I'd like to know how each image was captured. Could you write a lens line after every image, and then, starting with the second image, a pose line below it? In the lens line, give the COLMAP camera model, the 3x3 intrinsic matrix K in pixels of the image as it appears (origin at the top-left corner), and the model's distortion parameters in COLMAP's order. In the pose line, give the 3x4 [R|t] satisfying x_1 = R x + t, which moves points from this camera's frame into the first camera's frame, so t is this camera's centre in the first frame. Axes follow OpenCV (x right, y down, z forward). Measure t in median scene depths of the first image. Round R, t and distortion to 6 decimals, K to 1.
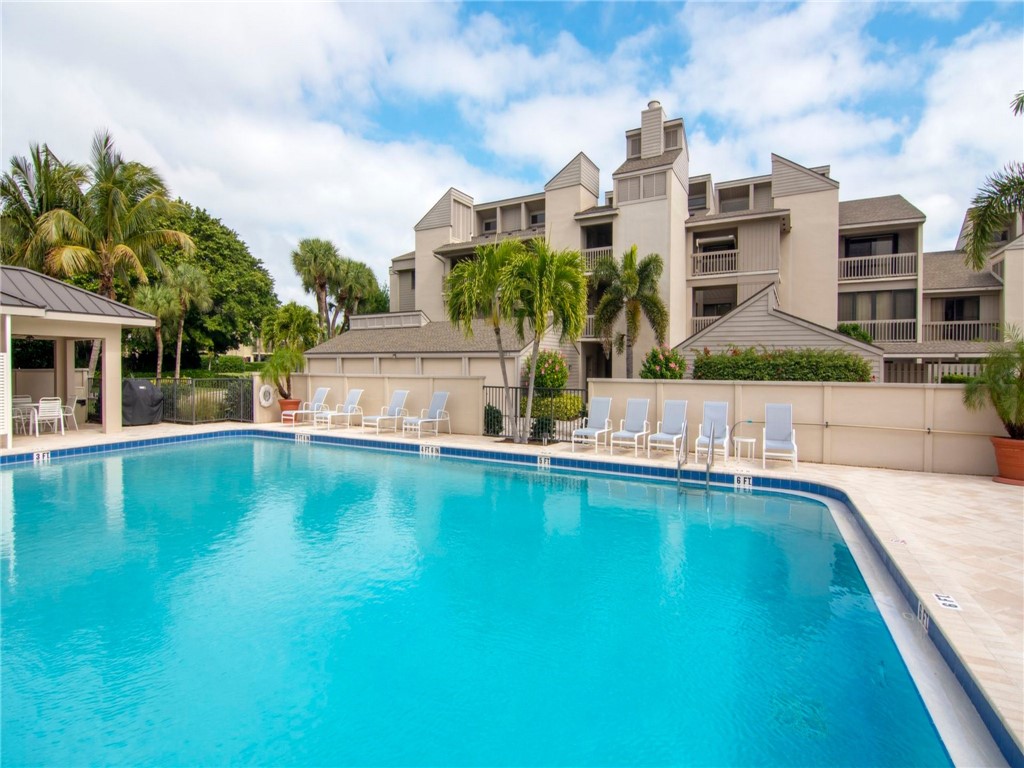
lens RADIAL K [[499.4, 0, 510.3], [0, 499.4, 389.5], [0, 0, 1]] dist [-0.010260, 0.000415]
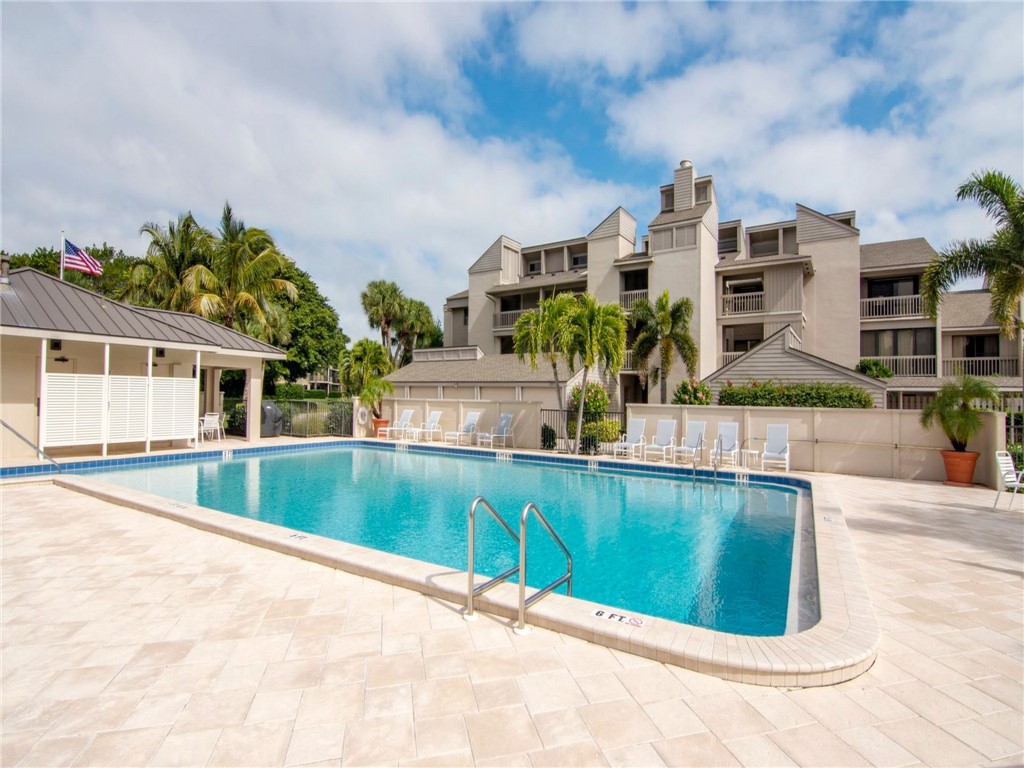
lens RADIAL K [[499.4, 0, 510.3], [0, 499.4, 389.5], [0, 0, 1]] dist [-0.010260, 0.000415]
pose [[0.997336, 0.010704, -0.072152, -0.021617], [-0.015113, 0.998033, -0.060838, 0.010774], [0.071359, 0.061766, 0.995536, -0.127792]]
